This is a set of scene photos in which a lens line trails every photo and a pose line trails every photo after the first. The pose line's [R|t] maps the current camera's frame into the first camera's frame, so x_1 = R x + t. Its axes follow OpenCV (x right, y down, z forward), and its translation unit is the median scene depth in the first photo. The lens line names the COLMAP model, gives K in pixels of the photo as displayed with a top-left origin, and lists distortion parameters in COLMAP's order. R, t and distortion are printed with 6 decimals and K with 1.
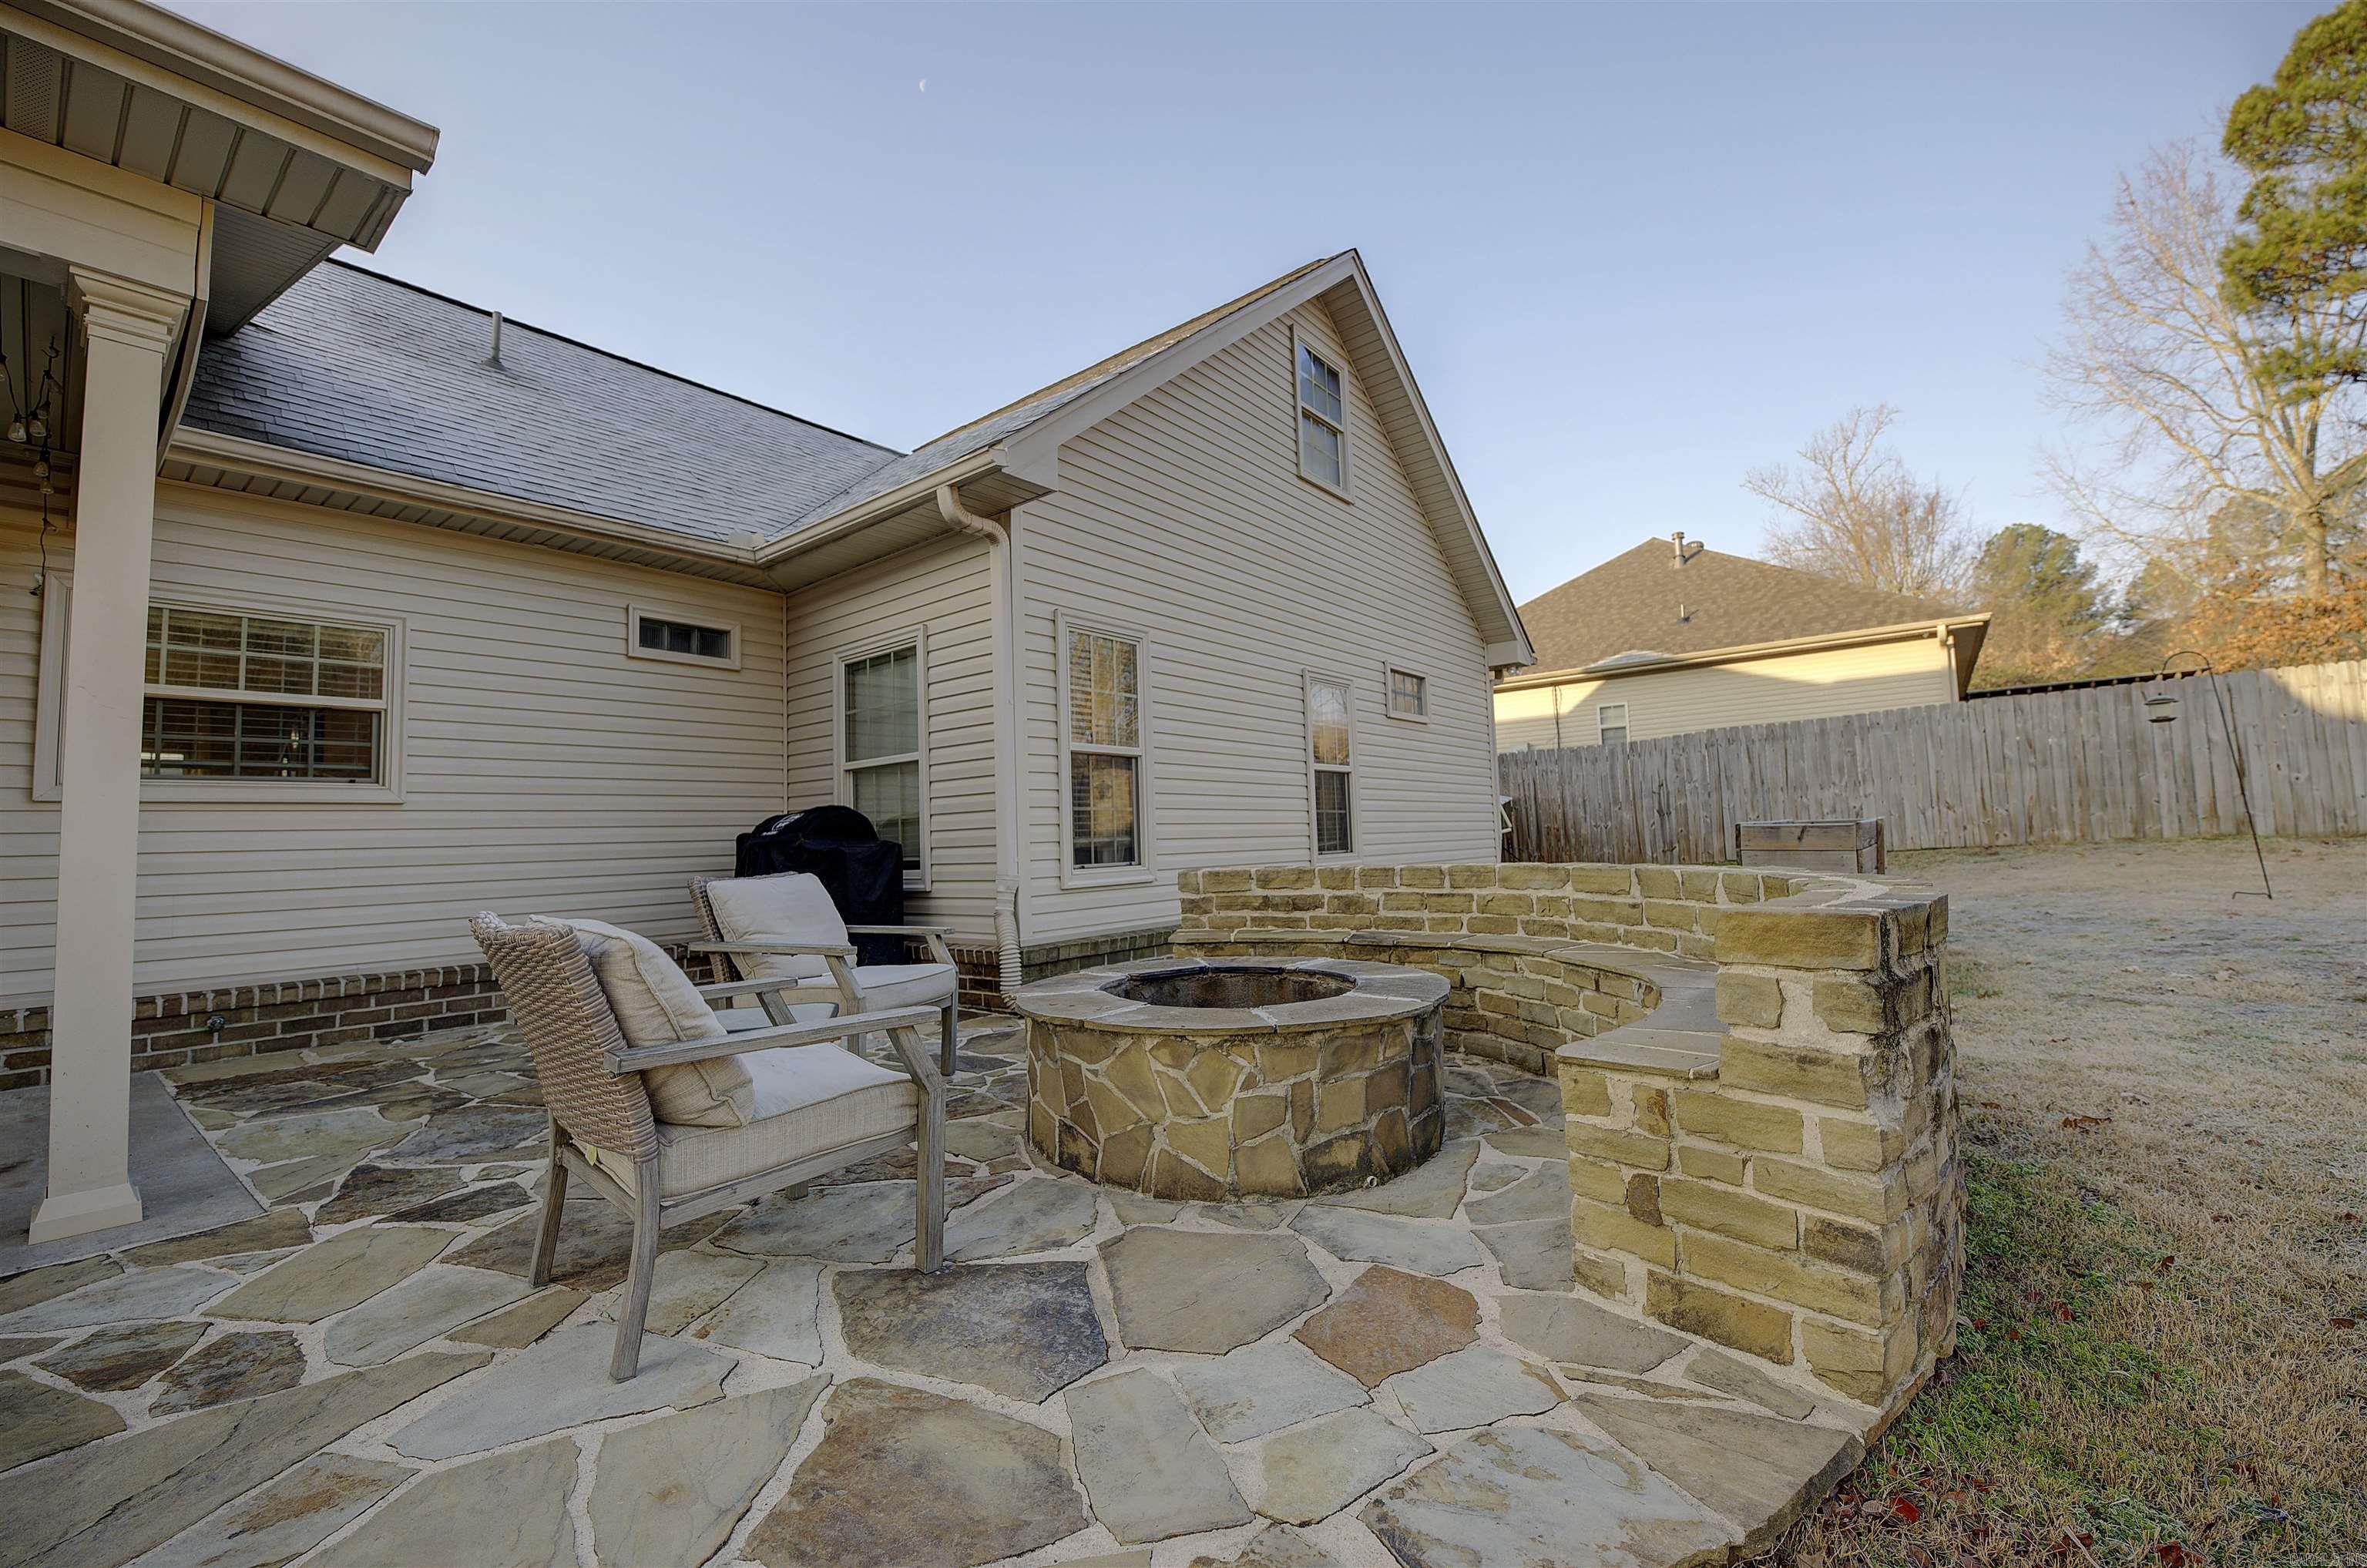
lens RADIAL K [[951.7, 0, 1178.2], [0, 951.7, 781.2], [0, 0, 1]] dist [-0.023453, 0.001205]
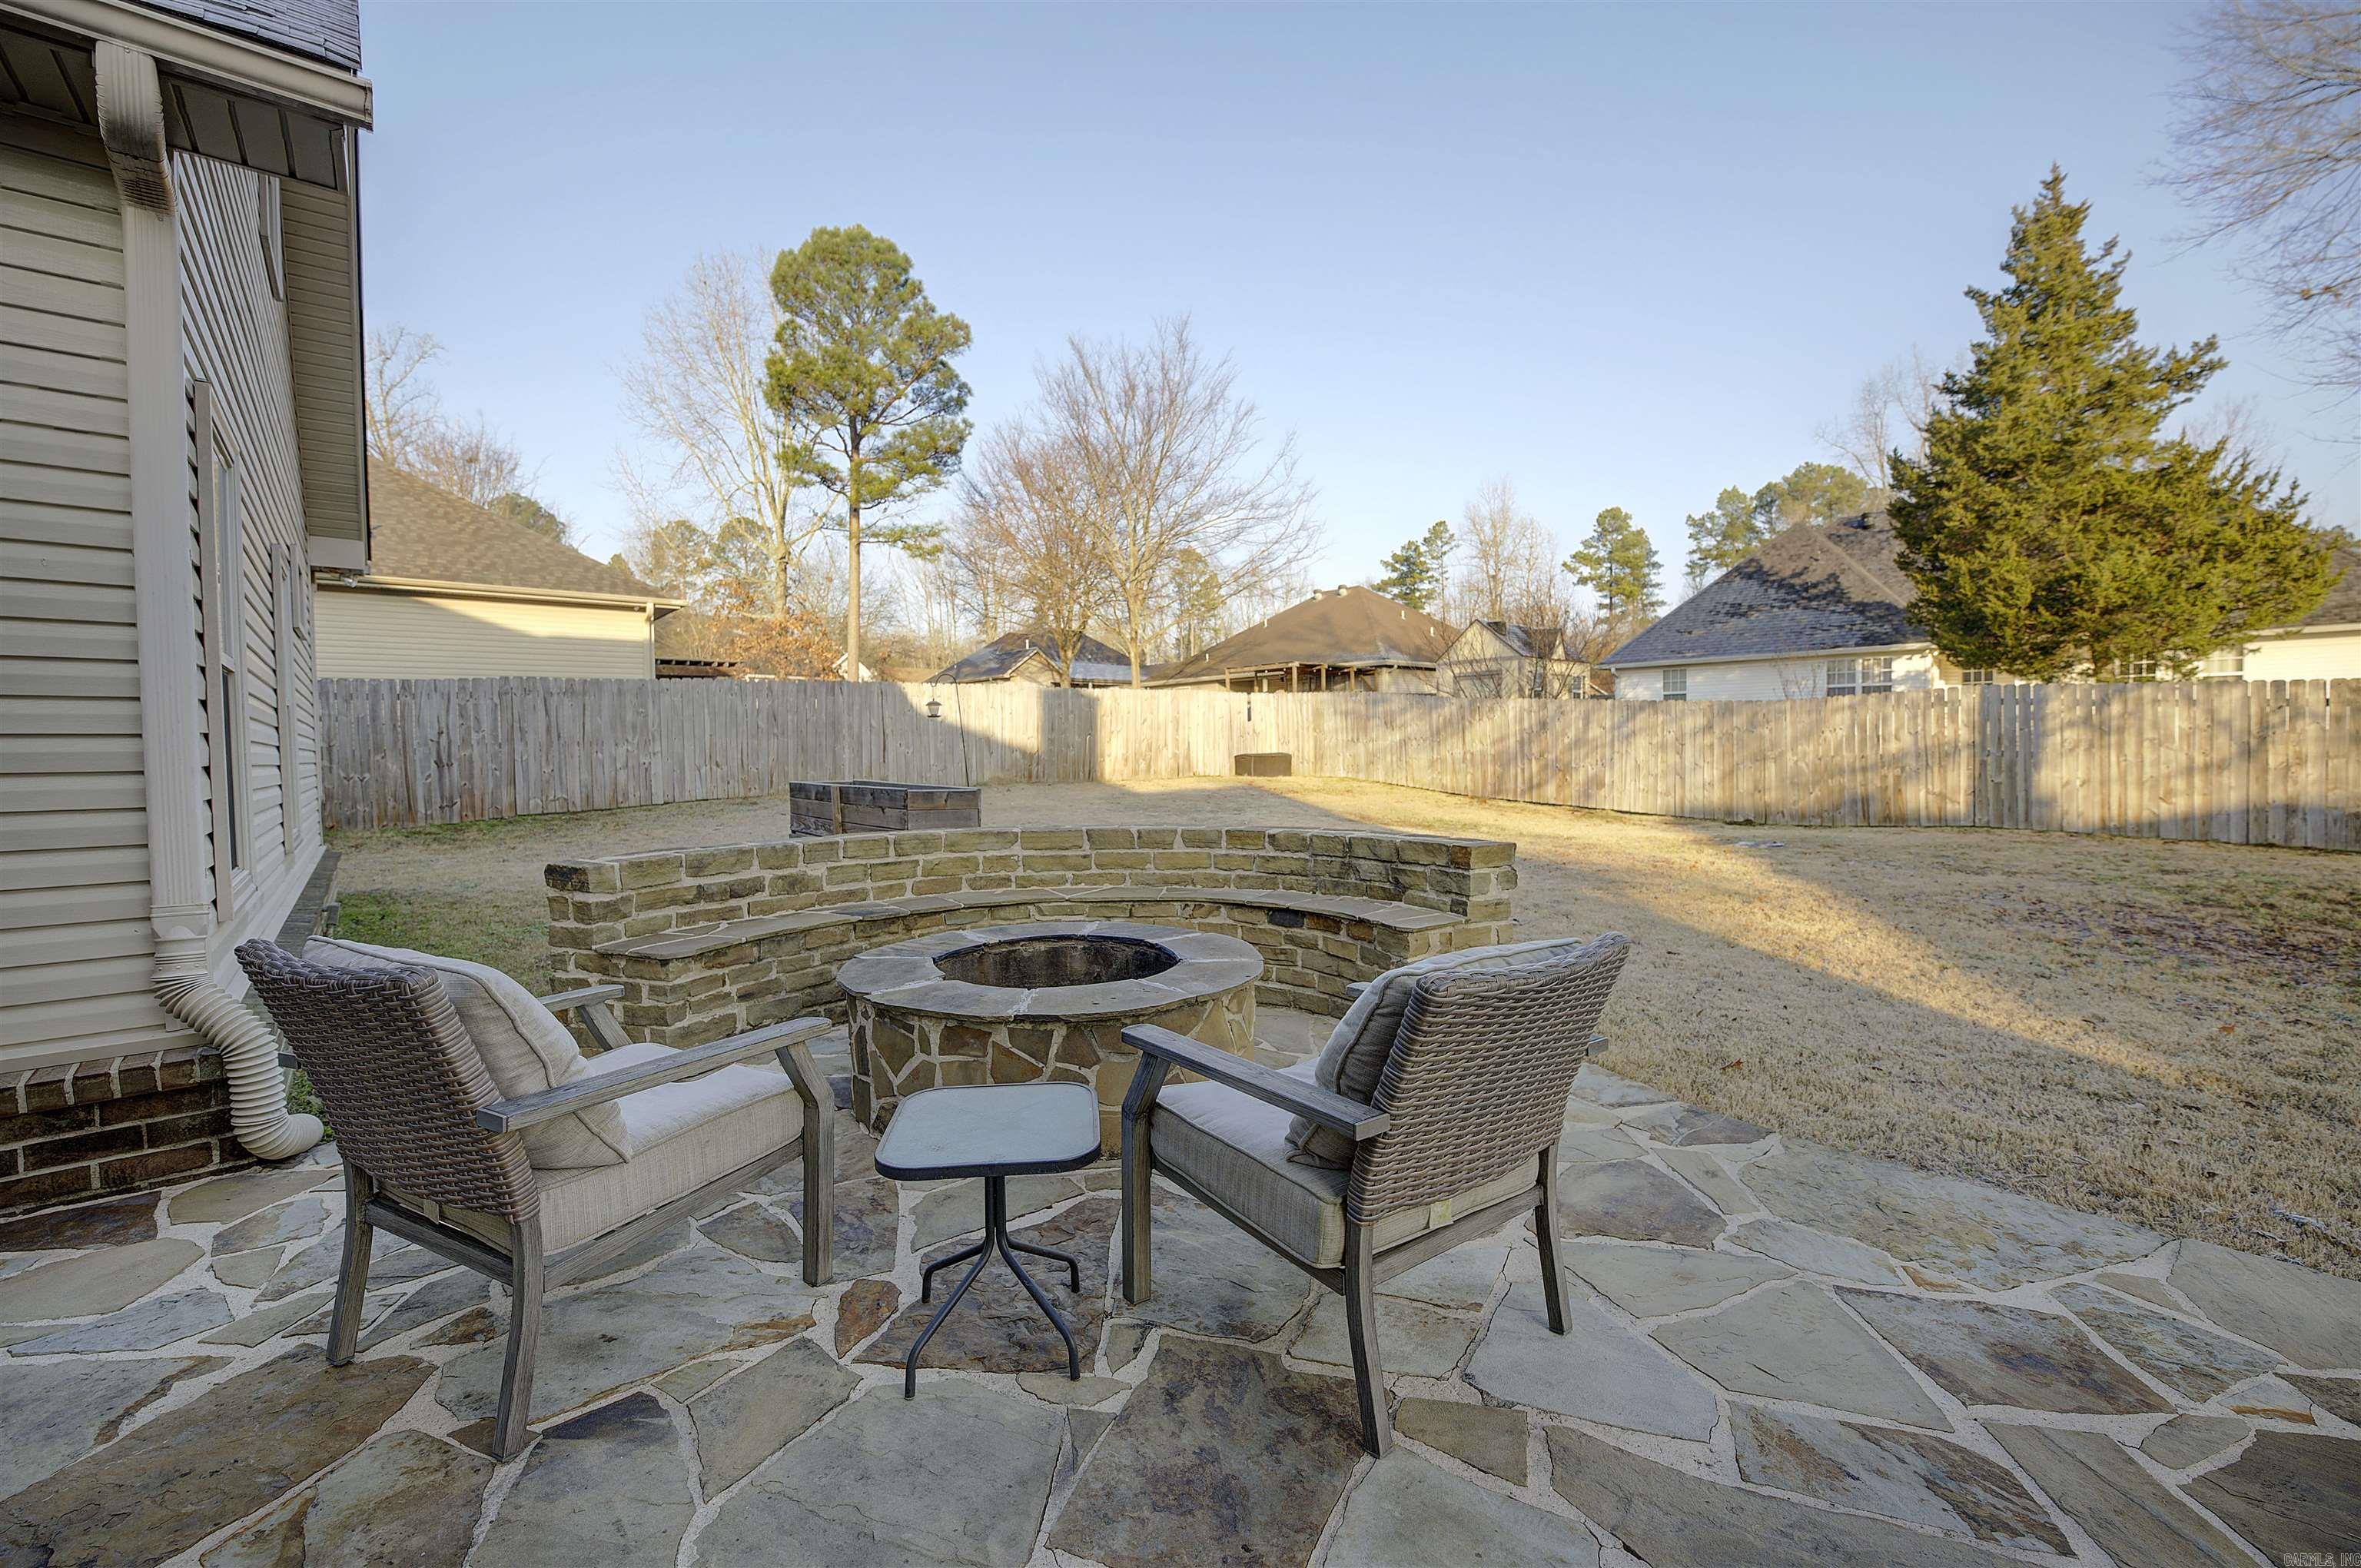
lens RADIAL K [[949.4, 0, 1198.7], [0, 949.4, 780.3], [0, 0, 1]] dist [-0.023453, 0.001205]
pose [[0.171917, 0.001041, 0.985111, -0.624250], [-0.057309, 0.998316, 0.008947, -0.000129], [-0.983443, -0.057994, 0.171687, 0.448713]]
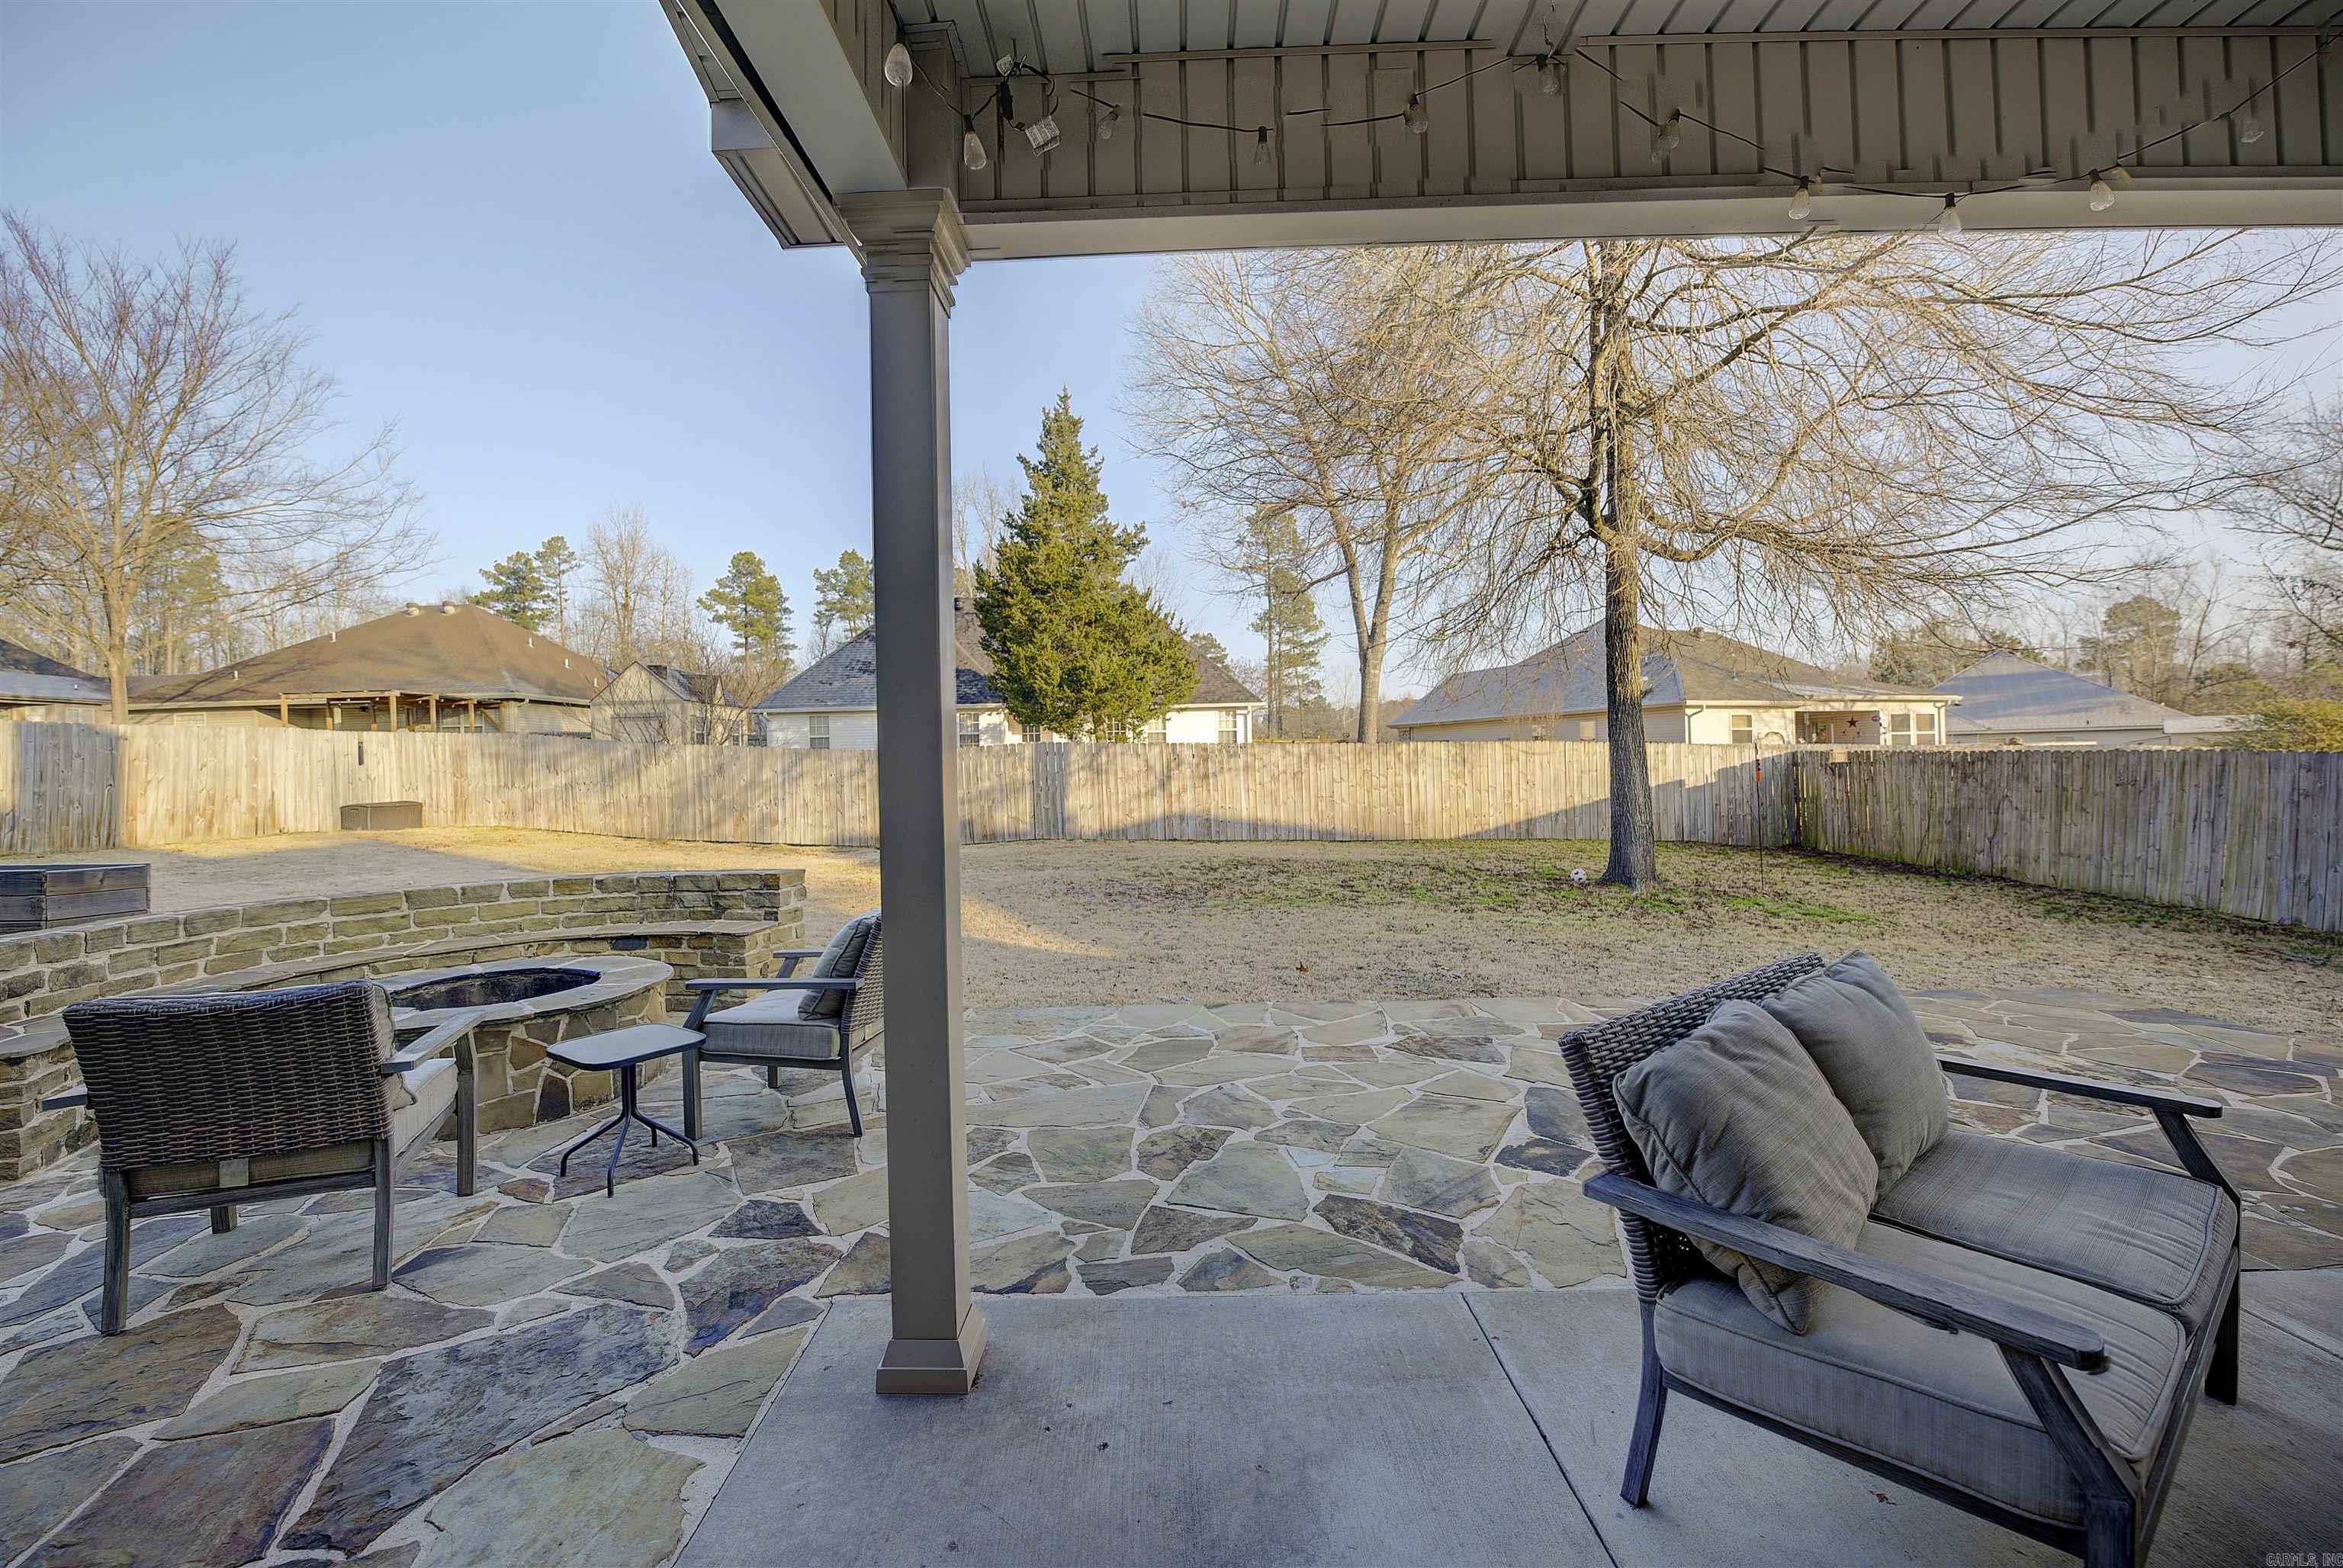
lens RADIAL K [[941.1, 0, 1150.6], [0, 941.1, 770.9], [0, 0, 1]] dist [-0.025042, 0.001586]
pose [[-0.603253, 0.047390, 0.796141, -1.026482], [-0.004715, 0.998004, -0.062978, -0.007590], [-0.797536, -0.041745, -0.601826, 0.700811]]
